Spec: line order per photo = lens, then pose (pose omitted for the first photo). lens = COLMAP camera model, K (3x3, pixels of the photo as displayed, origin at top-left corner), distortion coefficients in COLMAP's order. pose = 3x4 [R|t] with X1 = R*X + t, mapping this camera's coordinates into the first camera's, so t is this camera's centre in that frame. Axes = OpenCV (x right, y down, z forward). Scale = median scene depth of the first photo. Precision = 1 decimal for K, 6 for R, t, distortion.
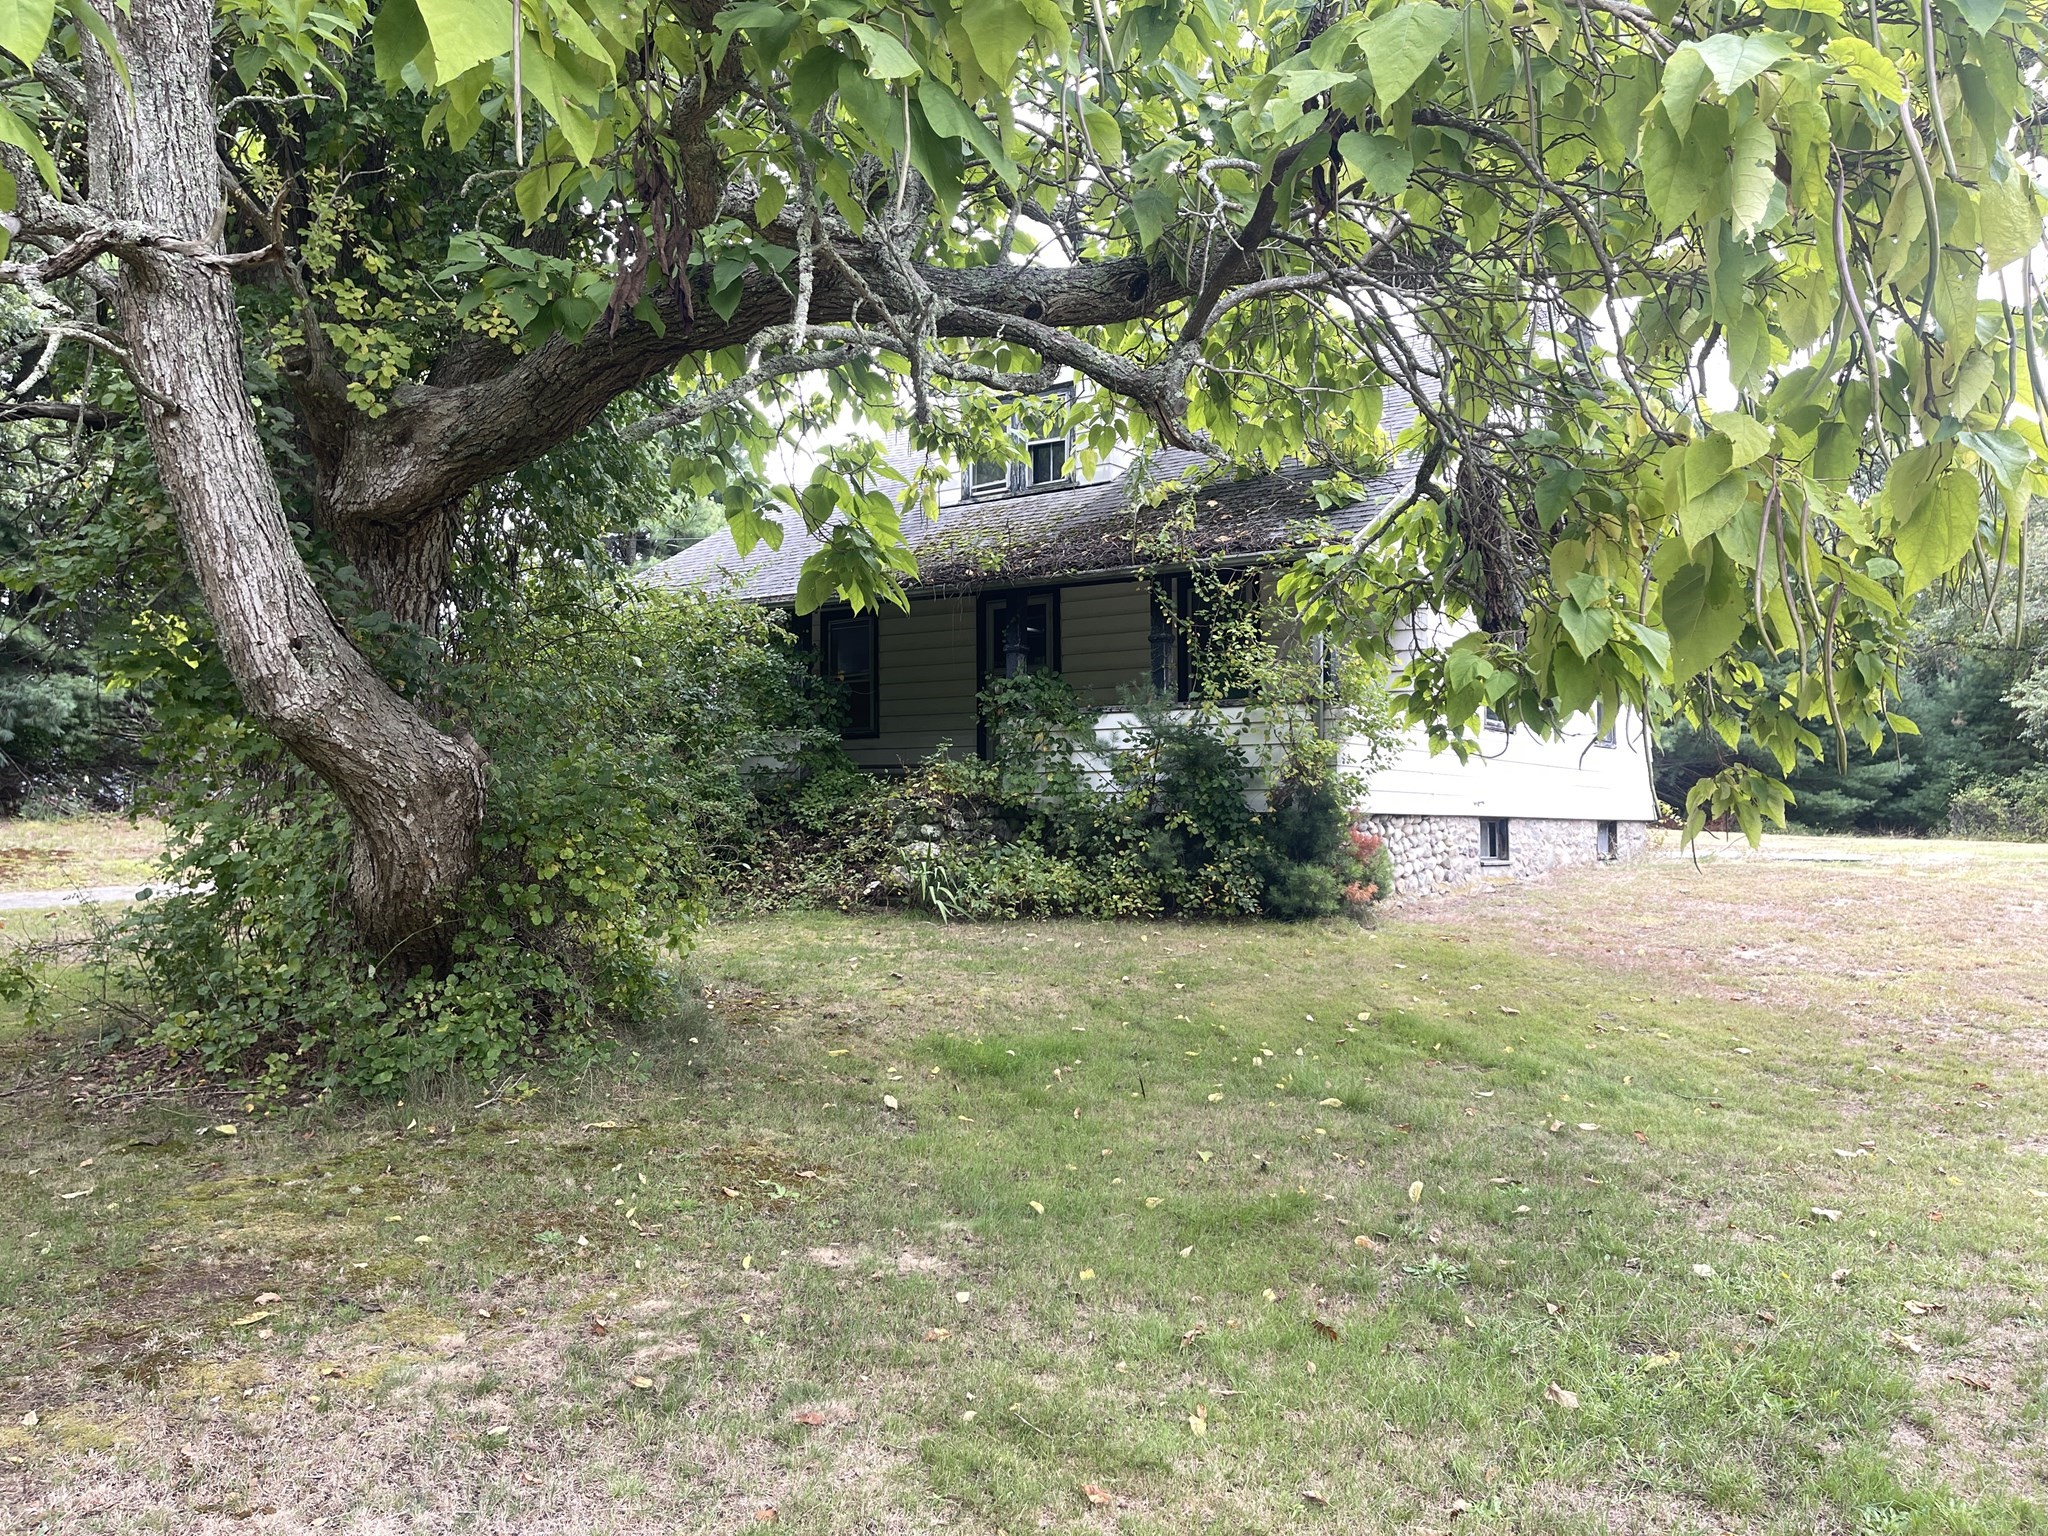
lens RADIAL K [[1491.9, 0, 1023.9], [0, 1491.9, 772.5], [0, 0, 1]] dist [-0.000109, -0.000099]
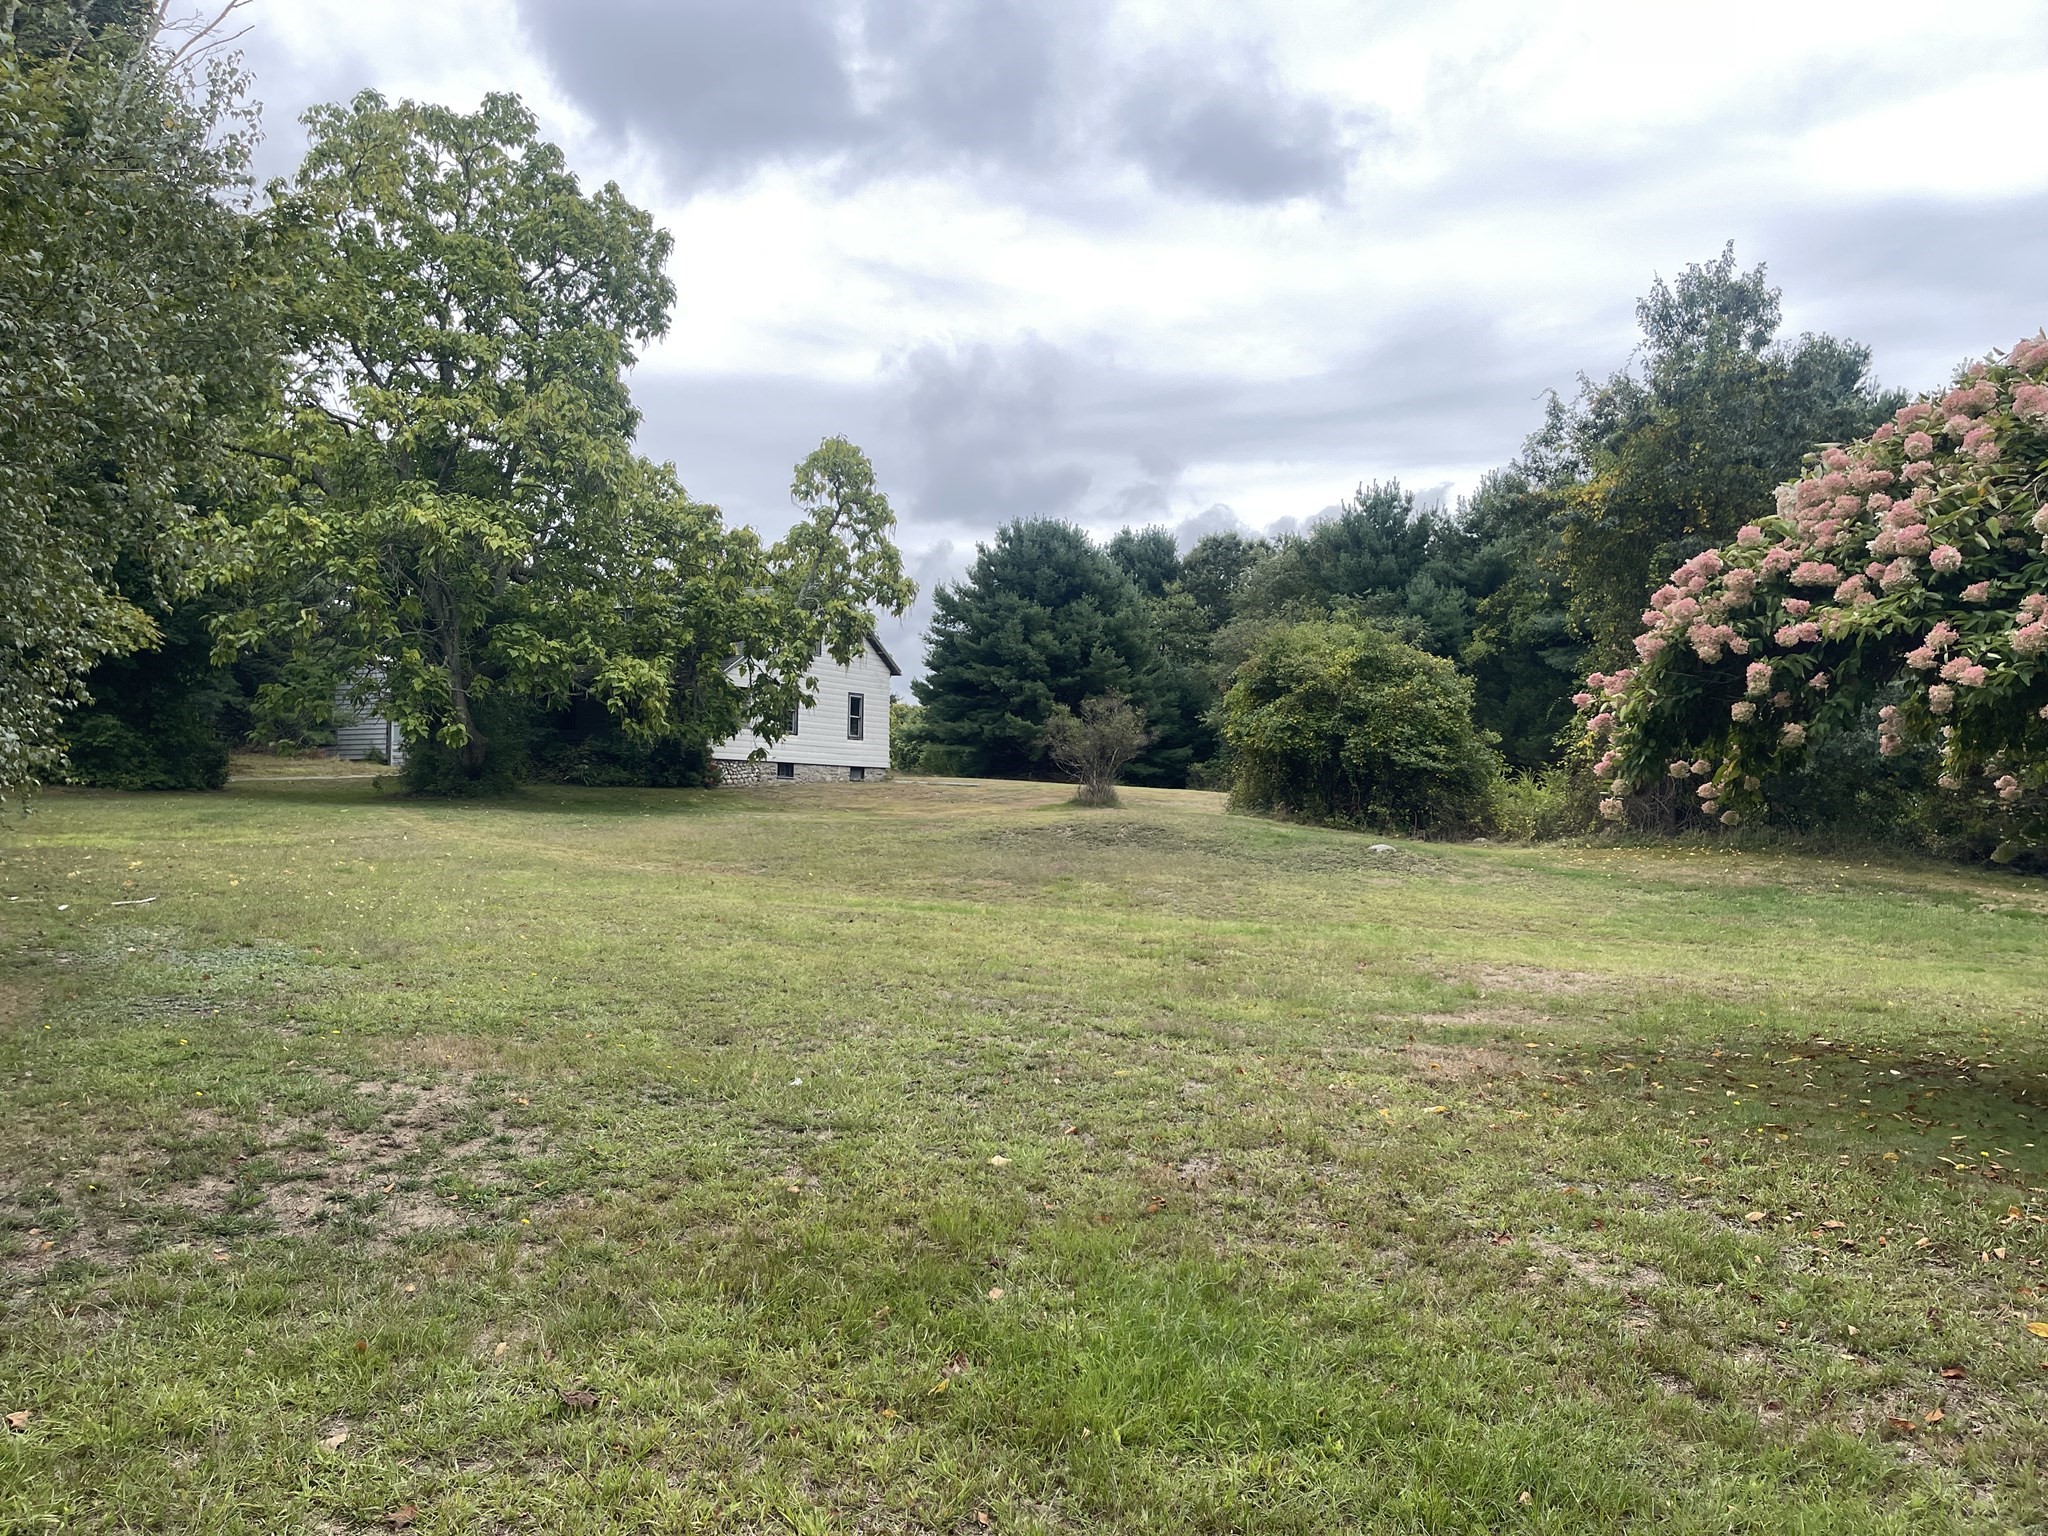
lens RADIAL K [[1491.9, 0, 1024.2], [0, 1491.9, 764.8], [0, 0, 1]] dist [-0.000109, -0.000099]
pose [[0.983567, 0.024620, 0.178856, 0.317605], [-0.027842, 0.999492, 0.015527, -0.033010], [-0.178382, -0.020251, 0.983753, -2.556542]]
